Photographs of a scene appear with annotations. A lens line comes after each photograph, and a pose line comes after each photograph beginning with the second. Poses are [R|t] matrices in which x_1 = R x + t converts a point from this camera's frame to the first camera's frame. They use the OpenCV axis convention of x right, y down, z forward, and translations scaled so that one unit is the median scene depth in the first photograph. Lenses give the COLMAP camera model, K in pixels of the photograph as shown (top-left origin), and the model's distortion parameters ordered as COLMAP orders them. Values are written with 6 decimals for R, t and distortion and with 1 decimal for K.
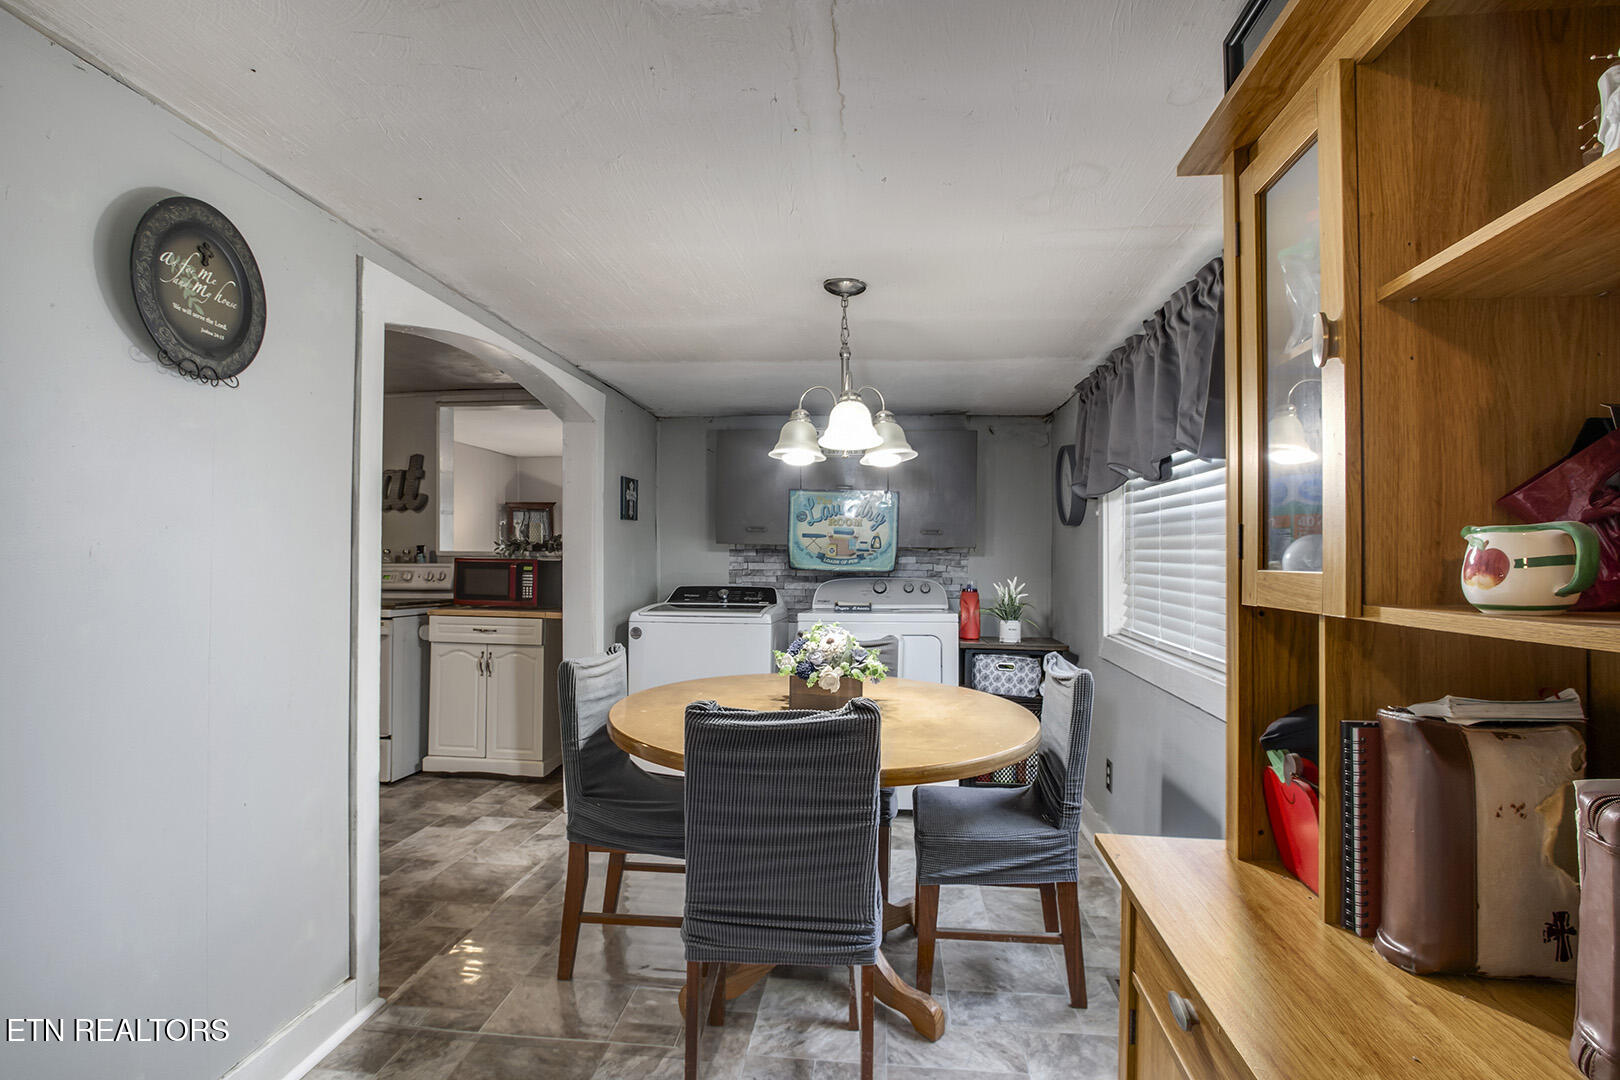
lens RADIAL K [[779.7, 0, 814.2], [0, 779.7, 530.8], [0, 0, 1]] dist [-0.016890, 0.002304]
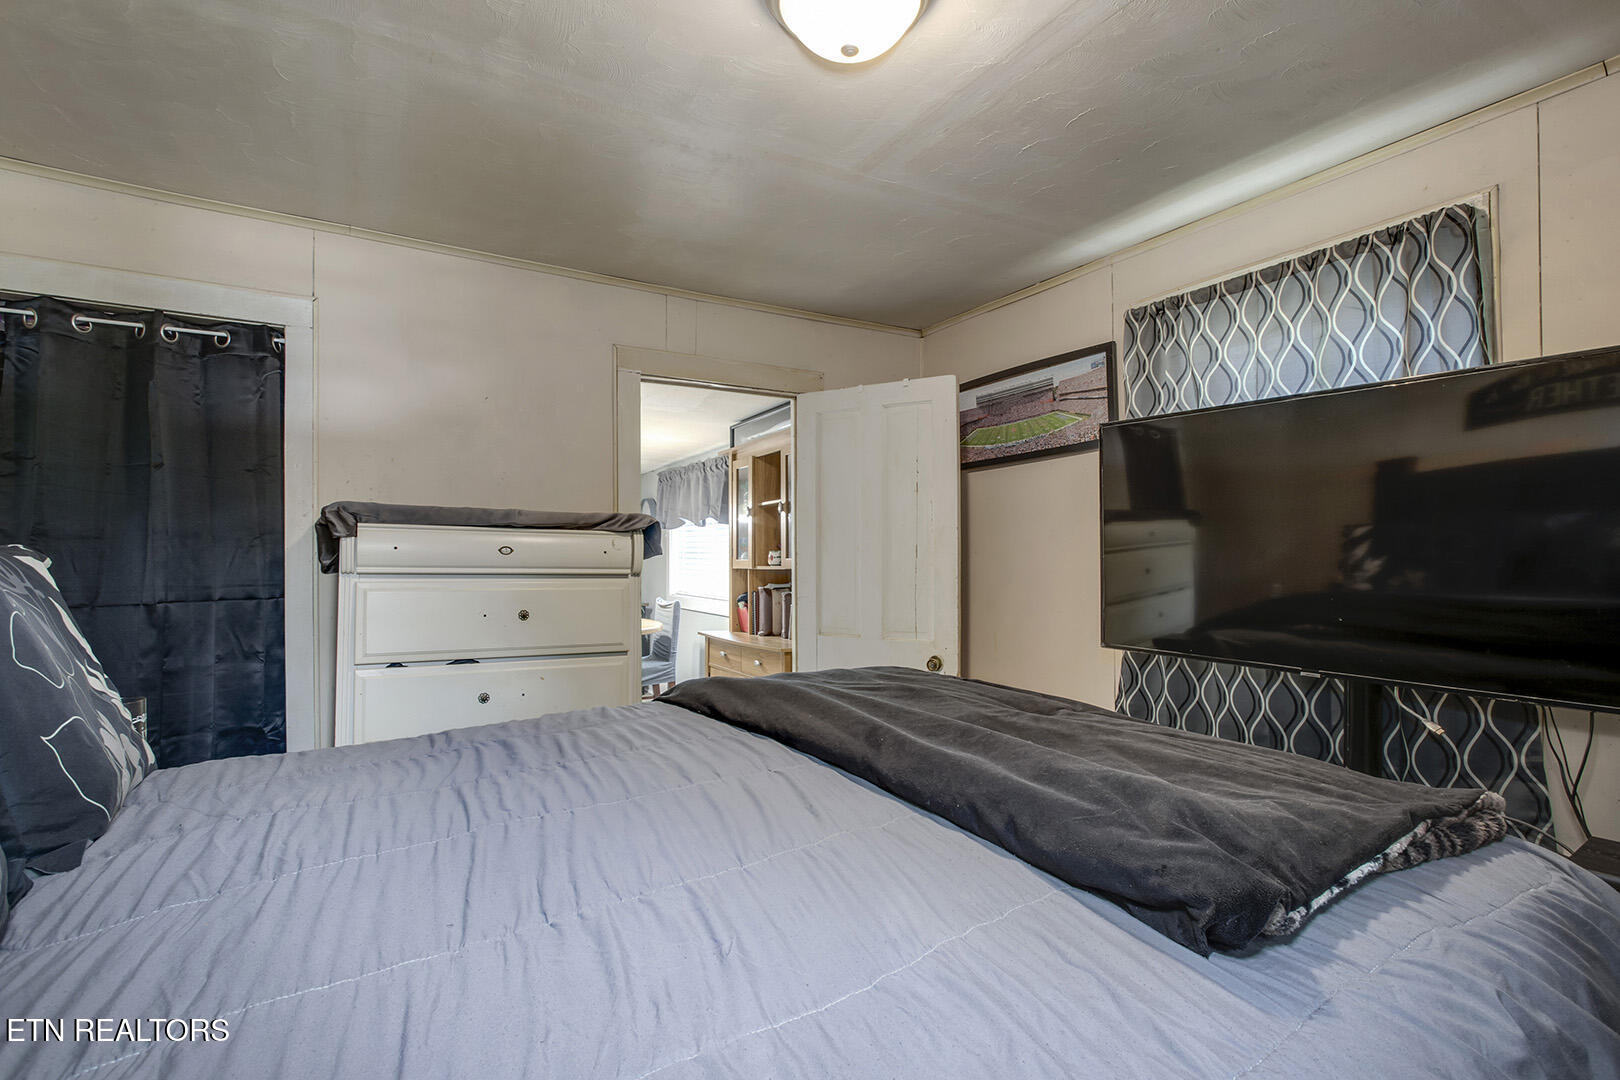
lens RADIAL K [[779.7, 0, 812.0], [0, 779.7, 542.0], [0, 0, 1]] dist [-0.016890, 0.002304]
pose [[0.804828, 0.005480, 0.593483, -1.957584], [-0.017550, 0.999740, 0.014568, -0.140179], [-0.593249, -0.022141, 0.804715, -3.210989]]
